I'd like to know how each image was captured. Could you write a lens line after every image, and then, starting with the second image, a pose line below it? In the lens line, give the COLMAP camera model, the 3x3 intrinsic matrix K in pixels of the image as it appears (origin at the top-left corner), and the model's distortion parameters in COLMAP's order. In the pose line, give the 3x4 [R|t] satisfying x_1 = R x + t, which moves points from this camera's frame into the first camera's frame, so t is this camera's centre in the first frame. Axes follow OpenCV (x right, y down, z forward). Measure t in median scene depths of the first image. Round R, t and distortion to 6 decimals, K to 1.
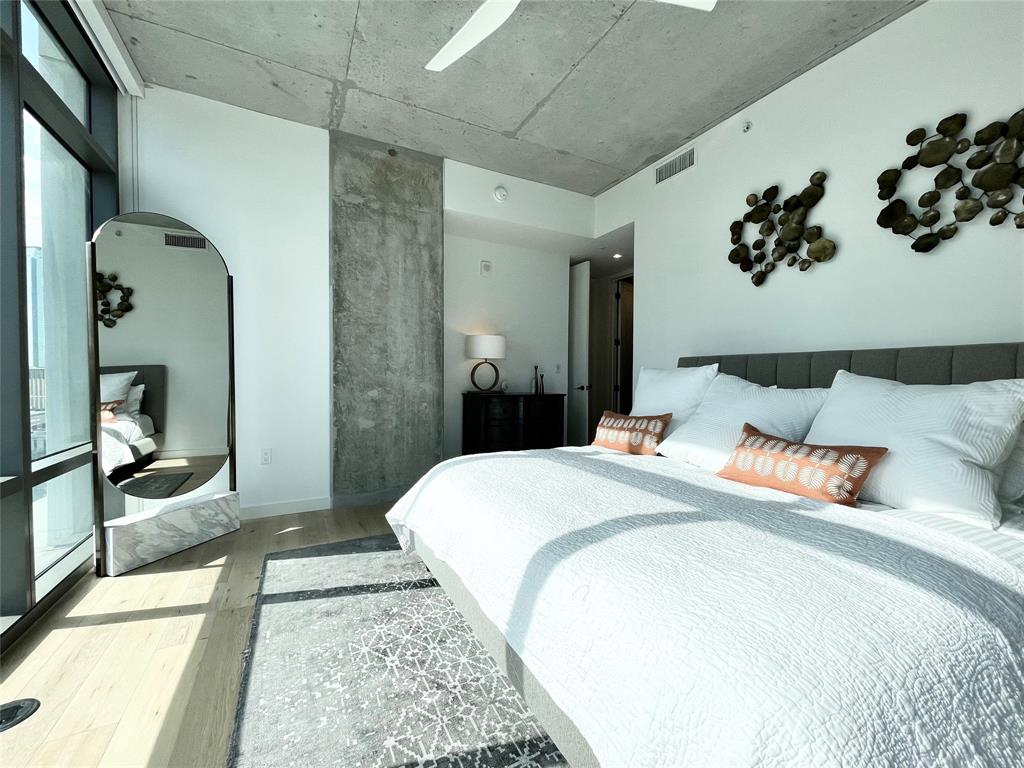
lens RADIAL K [[418.5, 0, 511.5], [0, 418.5, 385.2], [0, 0, 1]] dist [0.003068, -0.001387]
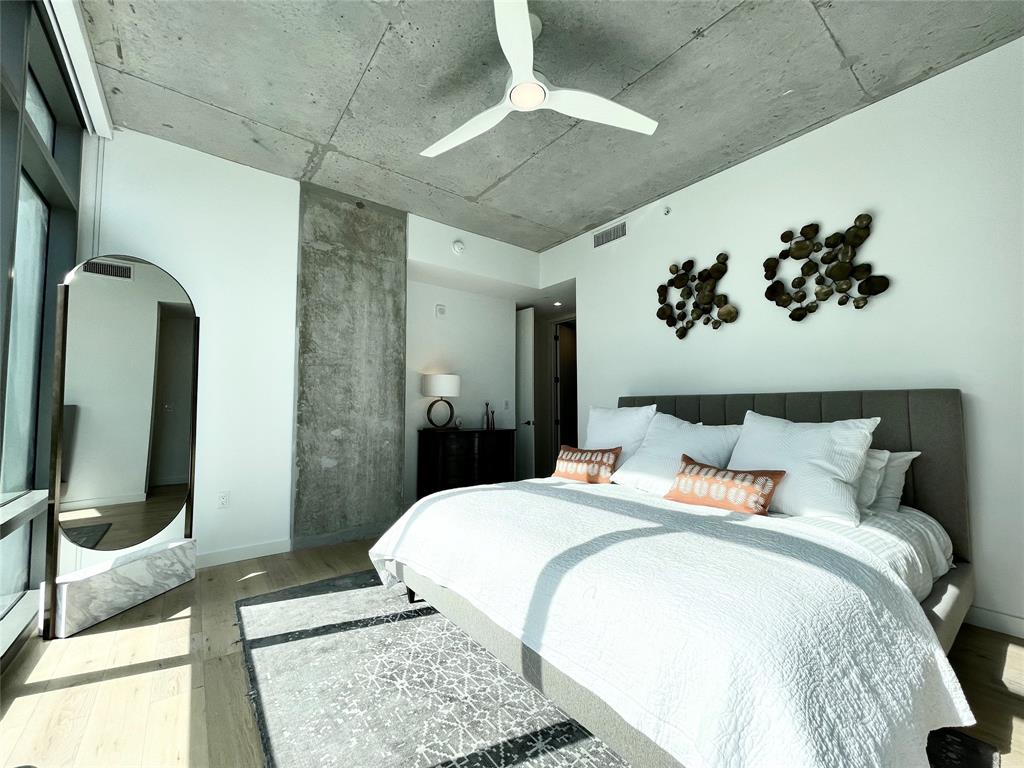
lens RADIAL K [[418.5, 0, 513.6], [0, 418.5, 383.4], [0, 0, 1]] dist [0.003068, -0.001387]
pose [[0.984223, 0.004371, 0.176877, -0.125631], [0.009988, 0.996728, -0.080209, -0.019006], [-0.176649, 0.080710, 0.980959, -0.116977]]
